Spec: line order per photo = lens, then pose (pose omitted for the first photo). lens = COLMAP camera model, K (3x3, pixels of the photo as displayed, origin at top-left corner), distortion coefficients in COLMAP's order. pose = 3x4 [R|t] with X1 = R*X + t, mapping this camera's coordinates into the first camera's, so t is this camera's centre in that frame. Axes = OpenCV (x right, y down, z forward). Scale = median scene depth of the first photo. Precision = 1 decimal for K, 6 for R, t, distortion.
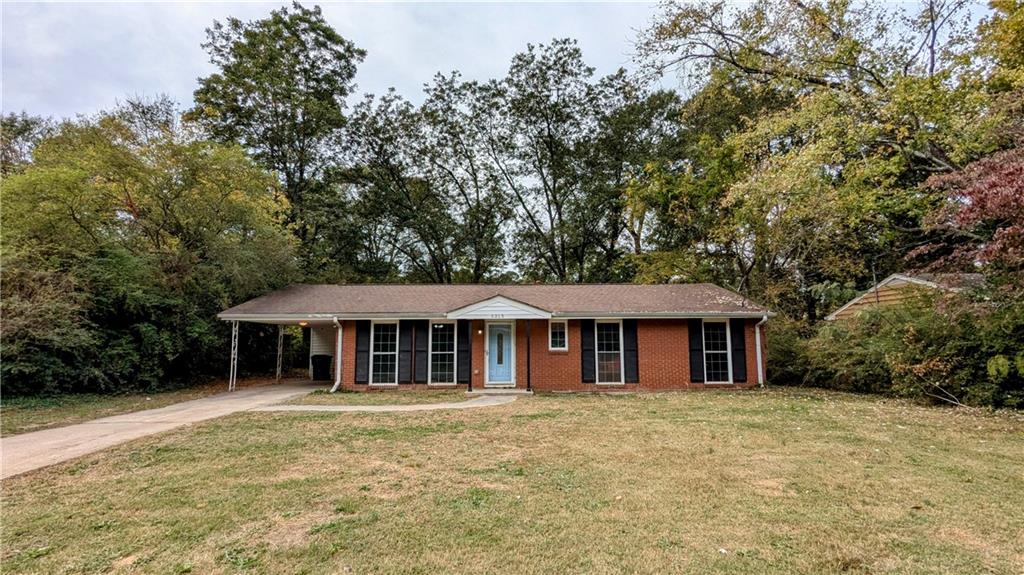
lens RADIAL K [[482.4, 0, 511.8], [0, 482.4, 292.5], [0, 0, 1]] dist [0.000034, -0.001296]
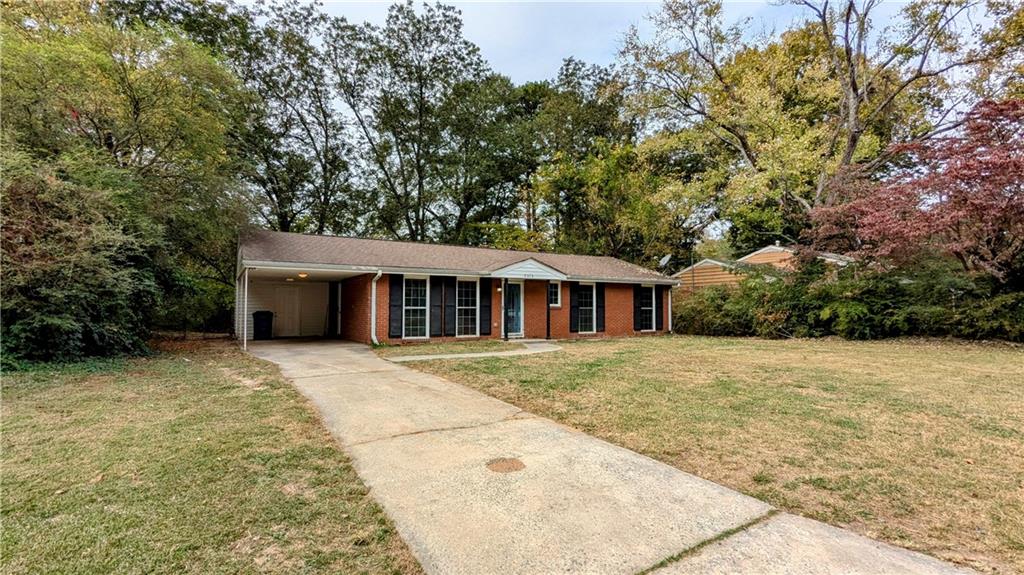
lens RADIAL K [[482.4, 0, 513.8], [0, 482.4, 286.0], [0, 0, 1]] dist [0.000034, -0.001296]
pose [[0.856352, 0.028921, 0.515583, -0.614762], [-0.063144, 0.996803, 0.048964, 0.016672], [-0.512518, -0.074486, 0.855440, 0.020749]]
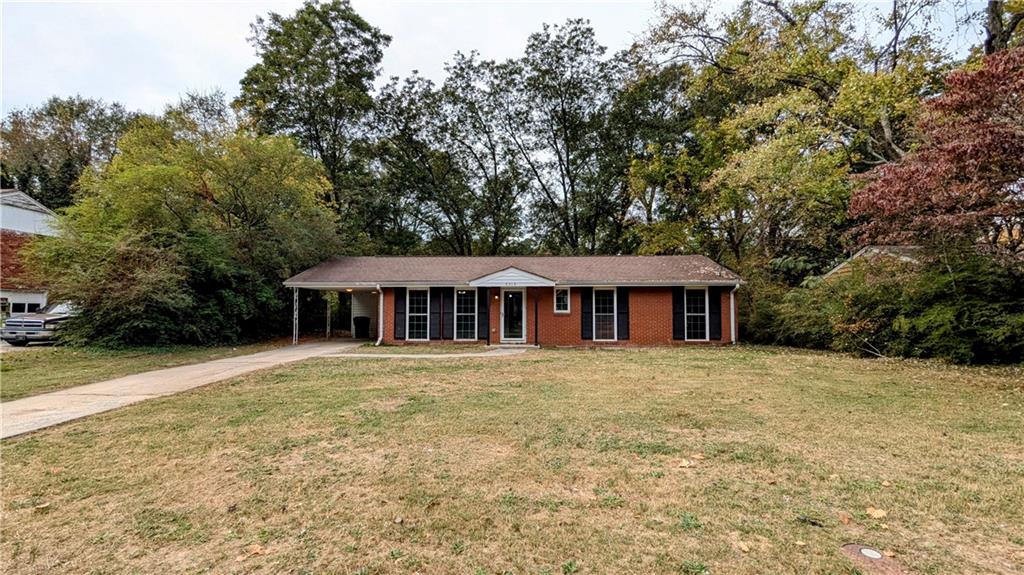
lens RADIAL K [[482.4, 0, 511.5], [0, 482.4, 291.3], [0, 0, 1]] dist [0.000034, -0.001296]
pose [[0.999169, 0.001829, -0.040729, 0.019963], [0.000921, 0.997727, 0.067384, -0.013707], [0.040760, -0.067366, 0.996895, -0.194010]]
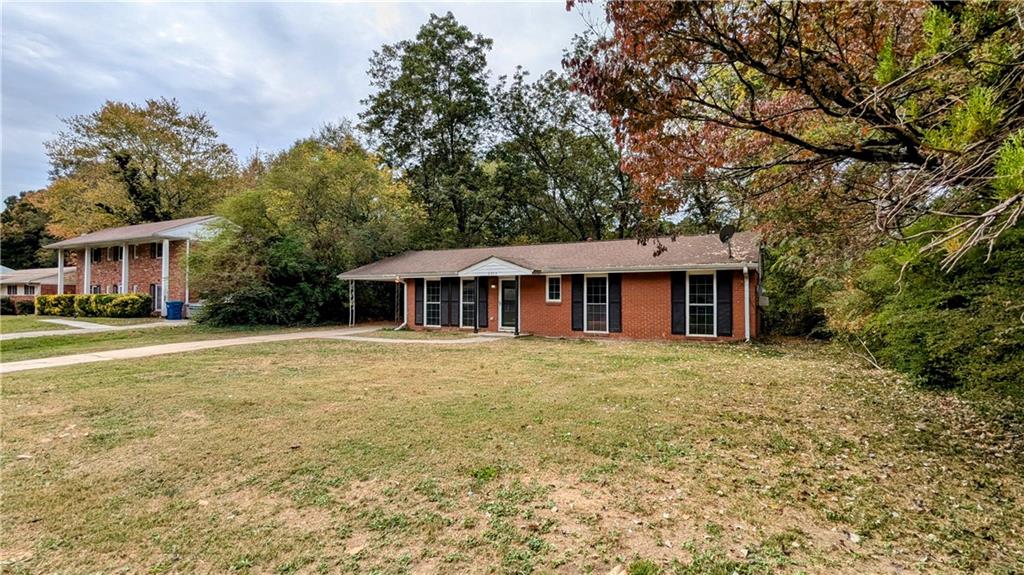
lens RADIAL K [[482.4, 0, 513.8], [0, 482.4, 289.6], [0, 0, 1]] dist [0.000034, -0.001296]
pose [[0.877979, -0.003596, -0.478685, 0.560580], [0.047812, 0.995630, 0.080214, -0.005306], [0.476305, -0.093313, 0.874315, -0.043833]]
